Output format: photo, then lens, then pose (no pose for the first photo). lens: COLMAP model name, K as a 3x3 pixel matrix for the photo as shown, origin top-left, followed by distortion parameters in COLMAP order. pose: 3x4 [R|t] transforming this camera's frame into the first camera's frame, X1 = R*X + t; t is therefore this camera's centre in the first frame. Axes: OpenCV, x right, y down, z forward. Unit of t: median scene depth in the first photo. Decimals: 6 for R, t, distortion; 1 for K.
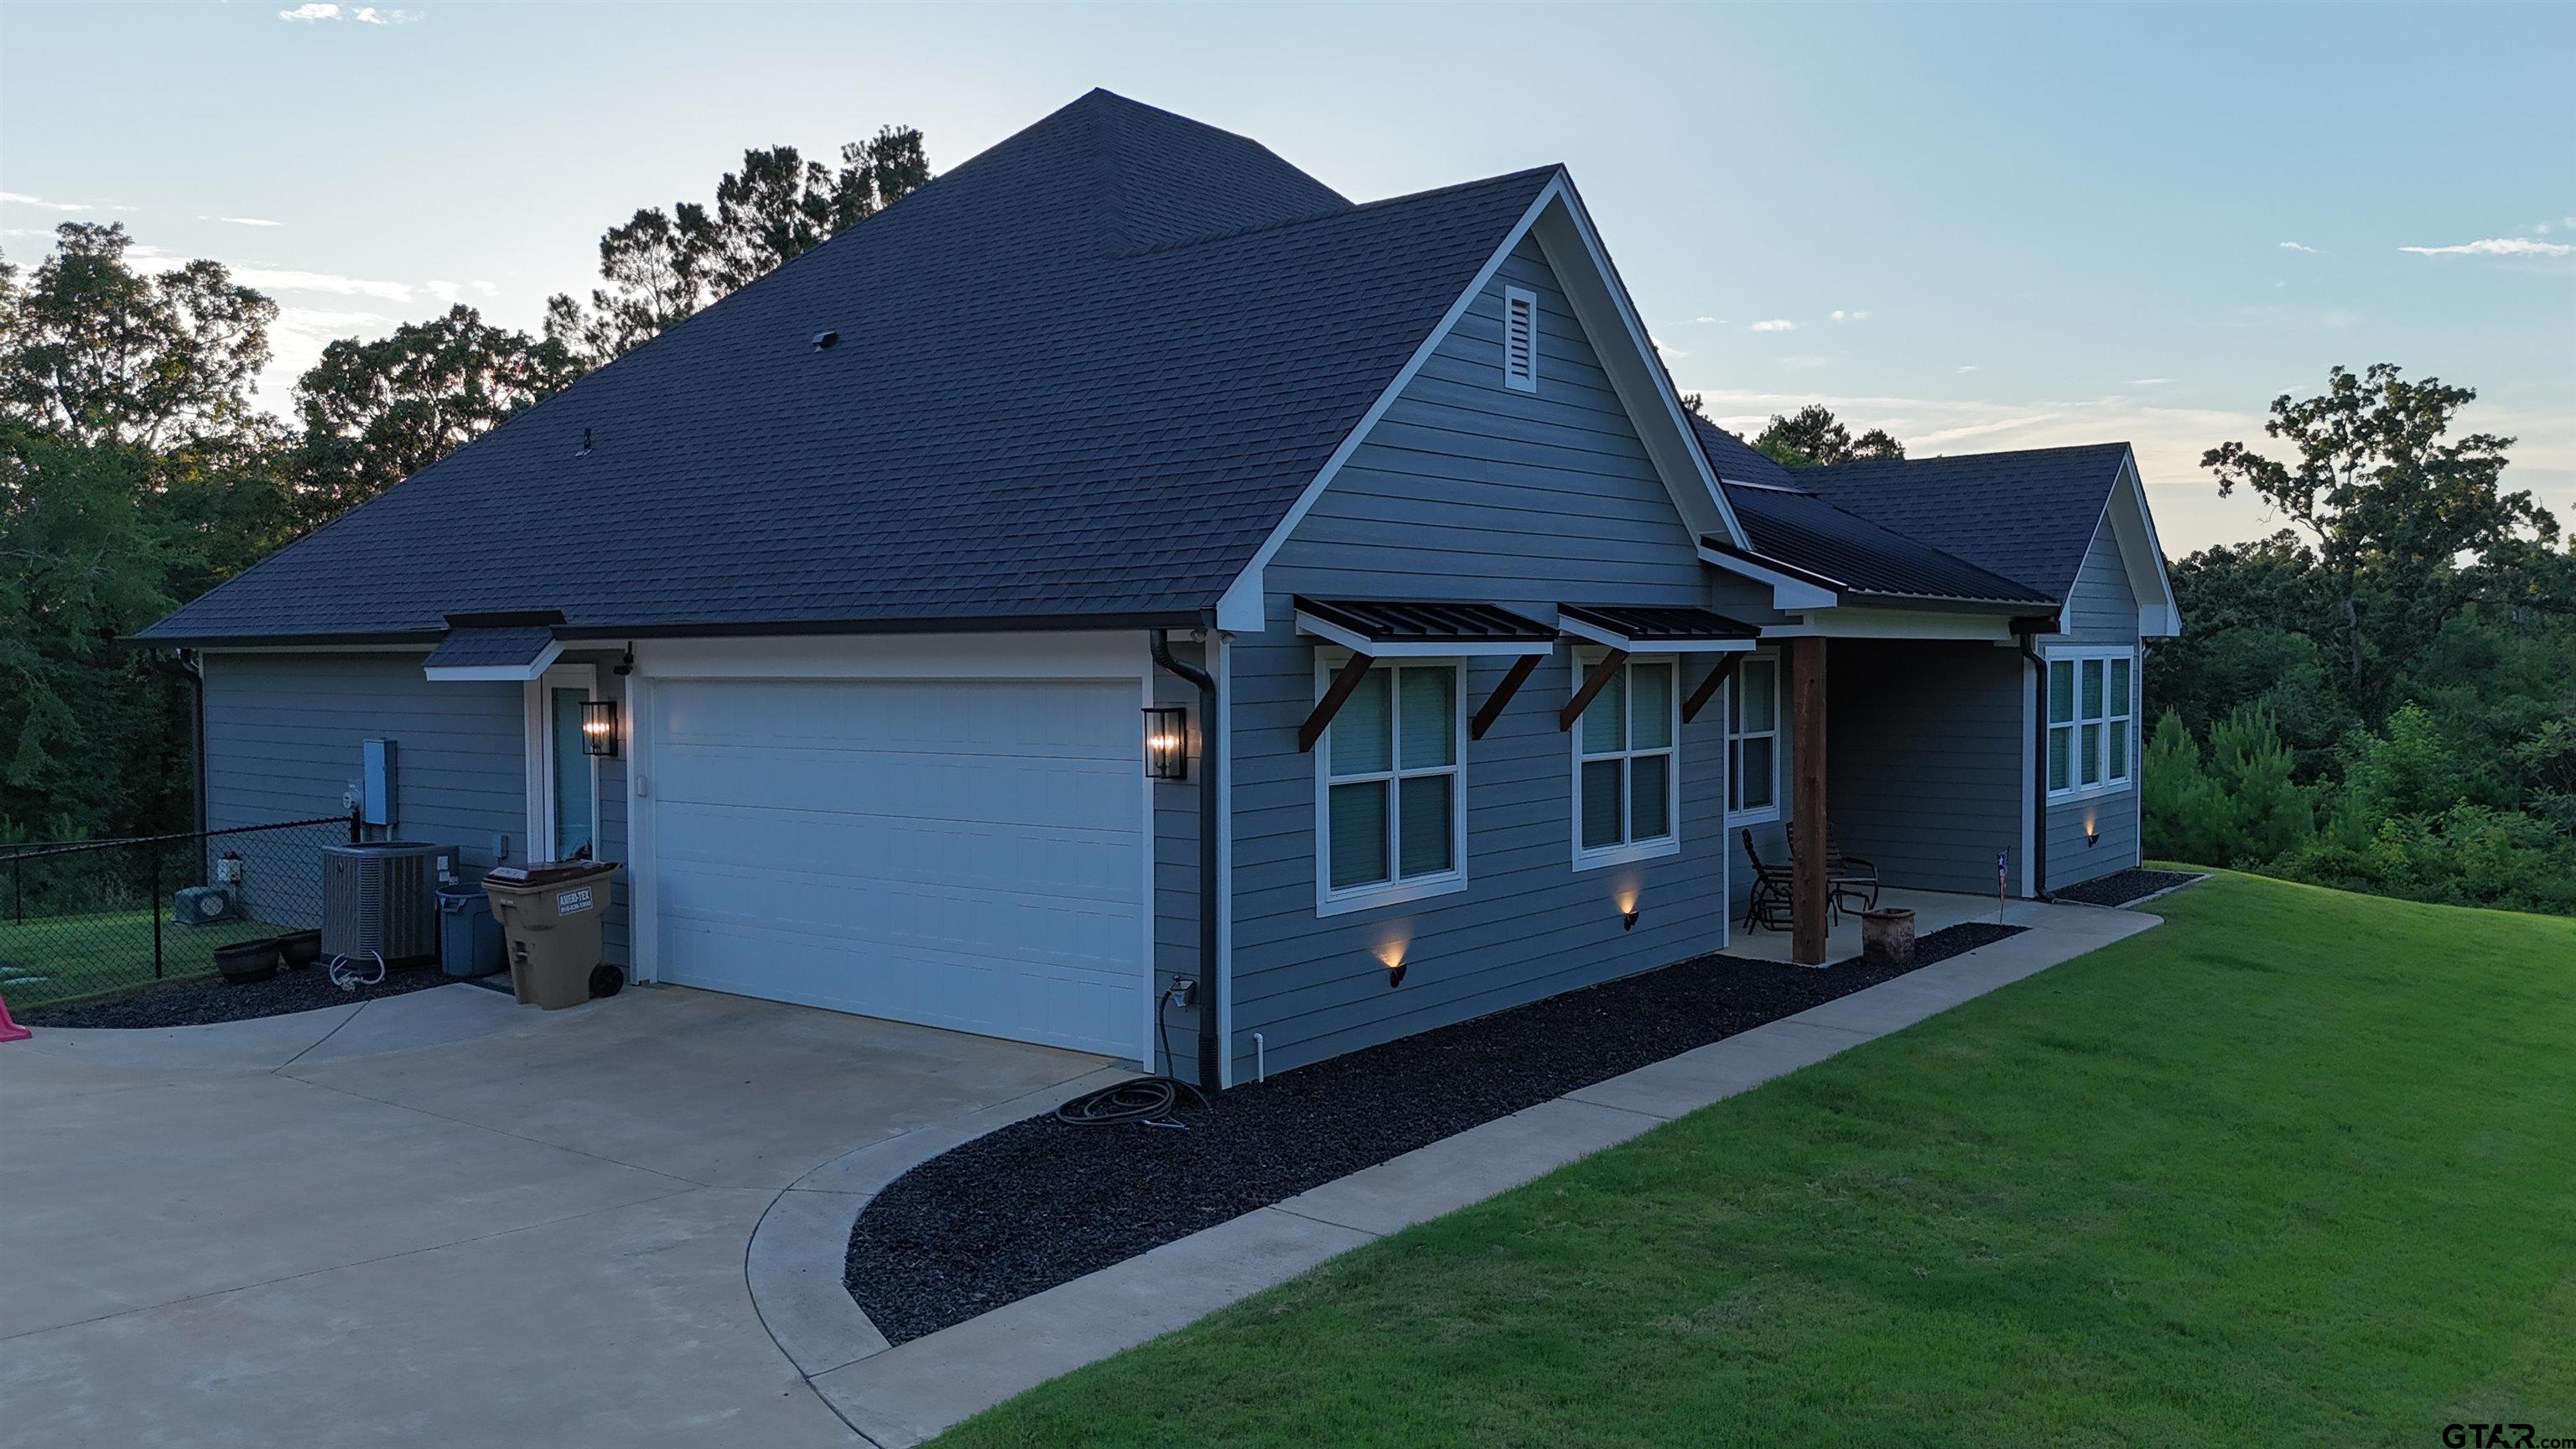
lens RADIAL K [[1898.3, 0, 1288.0], [0, 1898.3, 724.5], [0, 0, 1]] dist [0.071361, -0.067105]
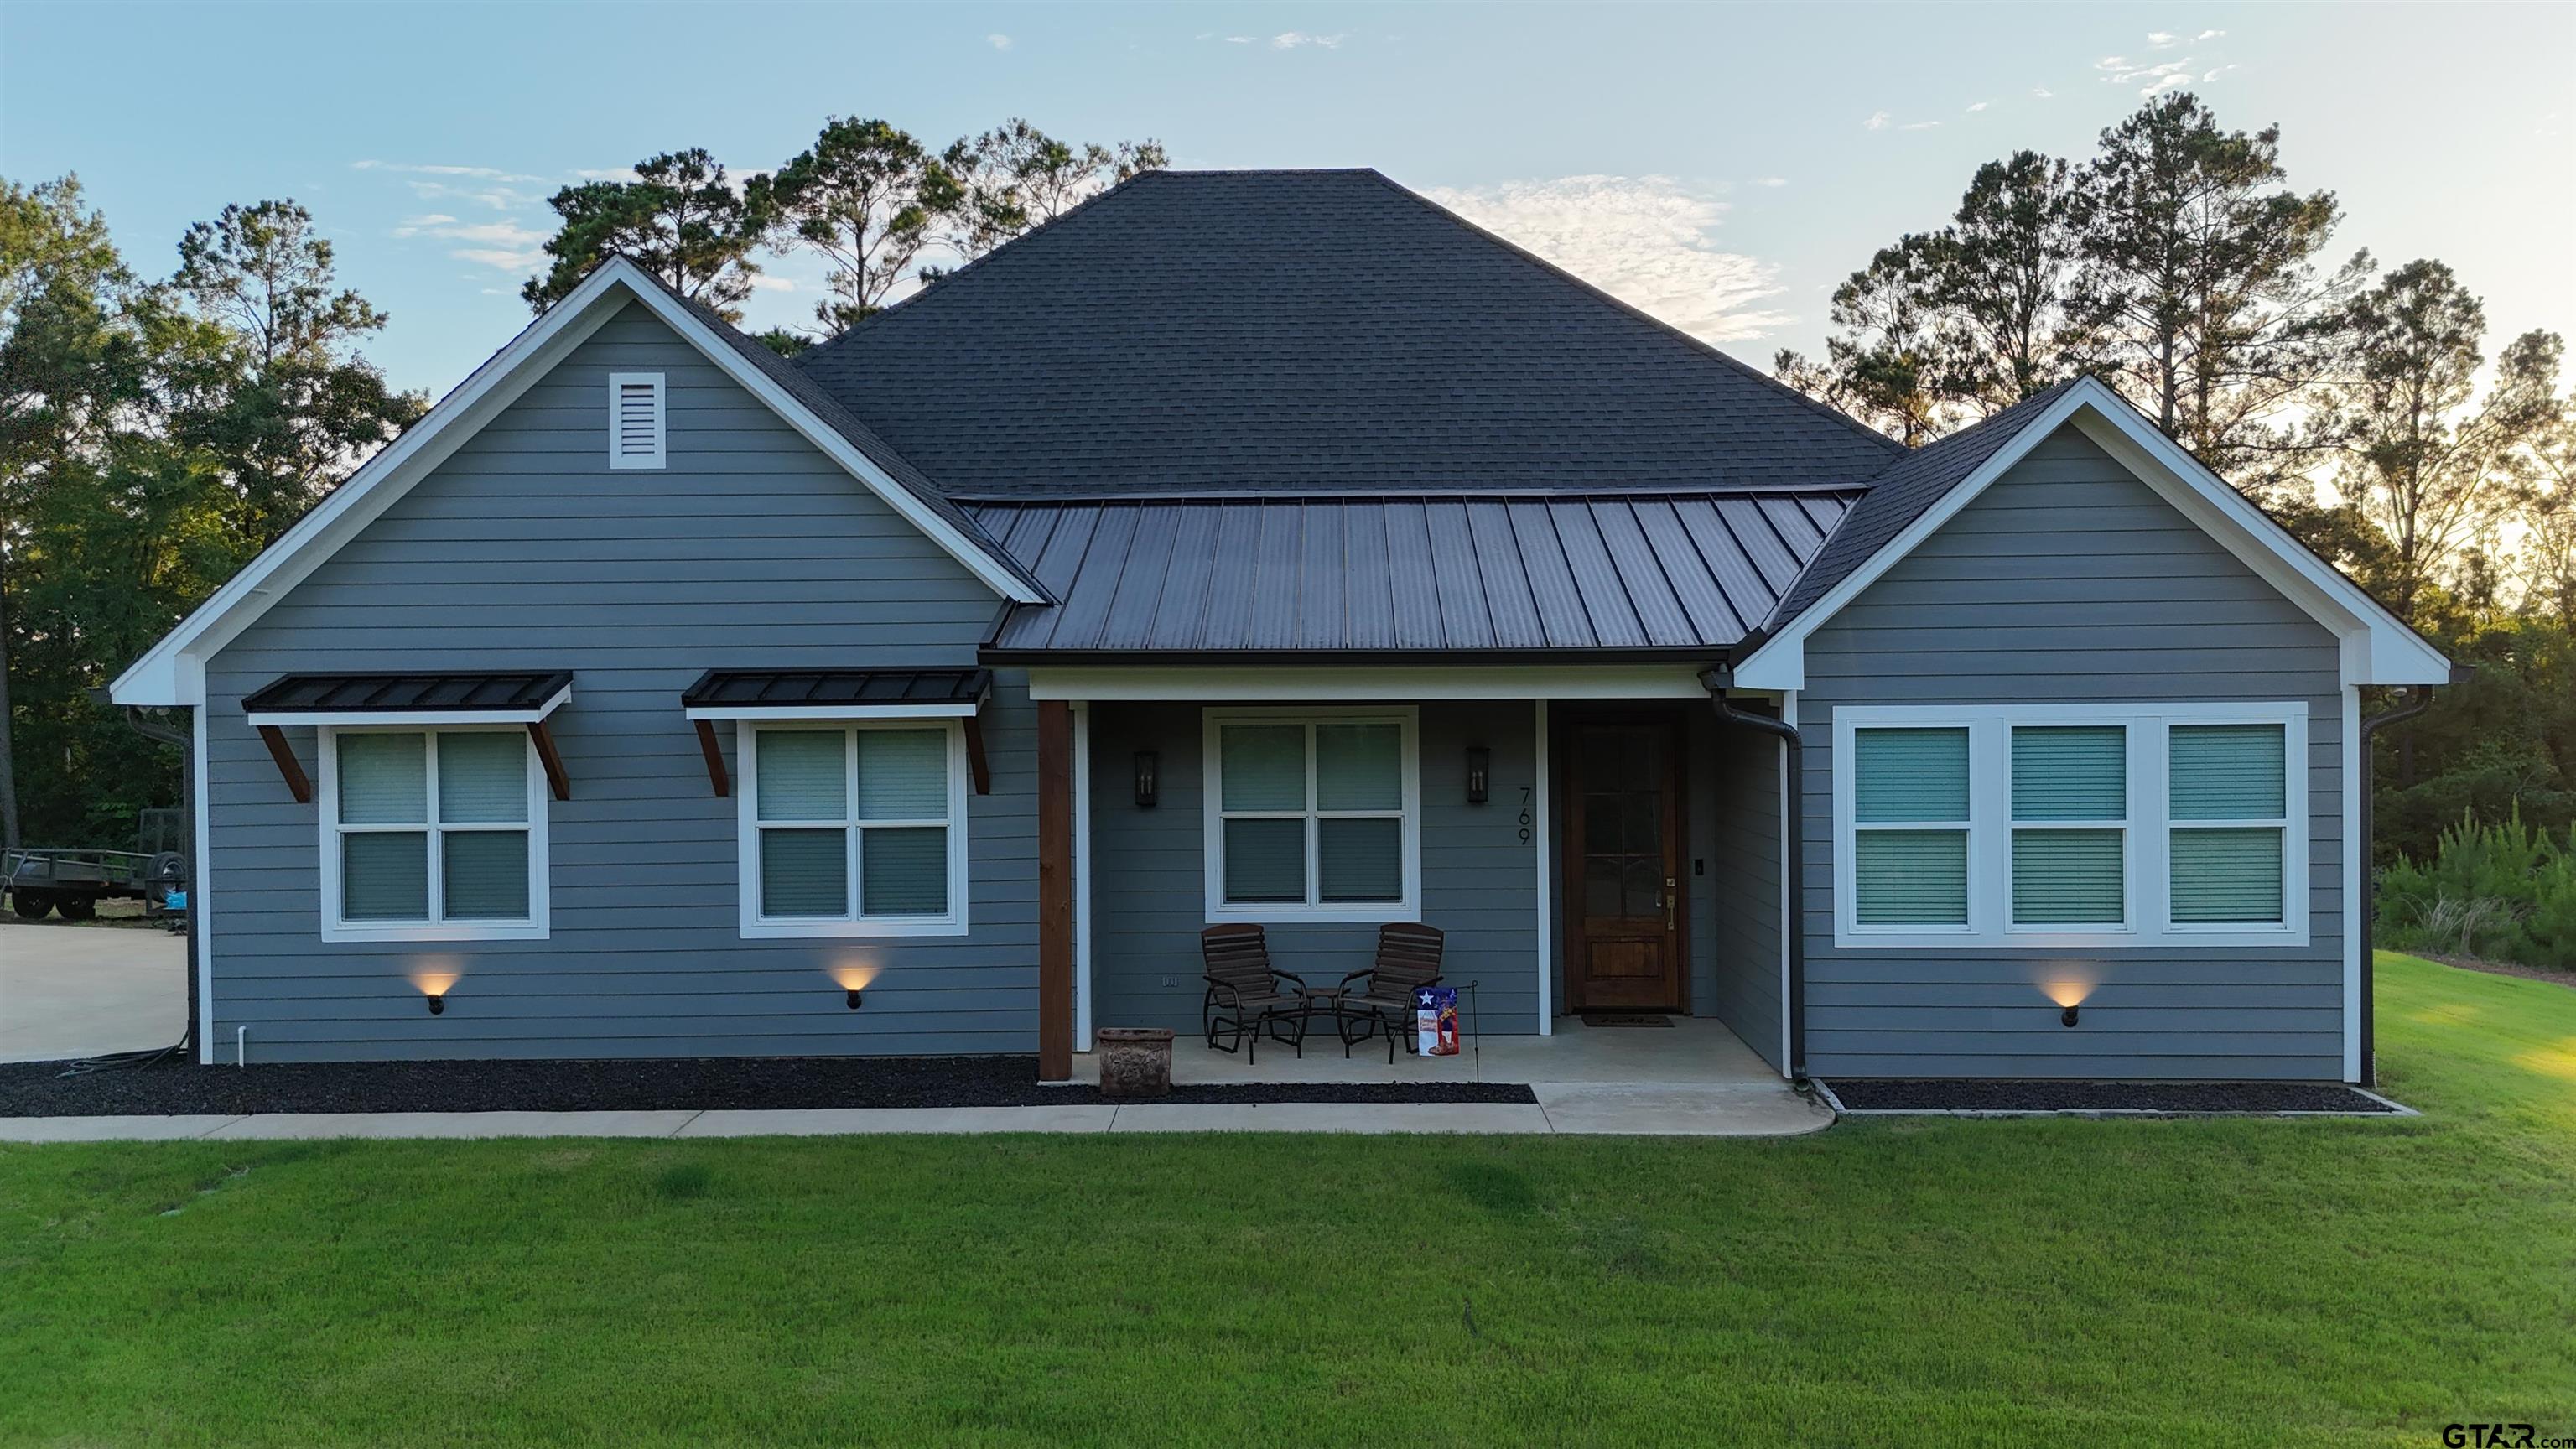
lens RADIAL K [[1906.2, 0, 1281.1], [0, 1906.2, 706.8], [0, 0, 1]] dist [0.071461, -0.066211]
pose [[0.607298, 0.003052, -0.794469, 1.168249], [-0.022618, 0.999654, -0.013449, -0.037918], [0.794152, 0.026137, 0.607156, 0.637781]]
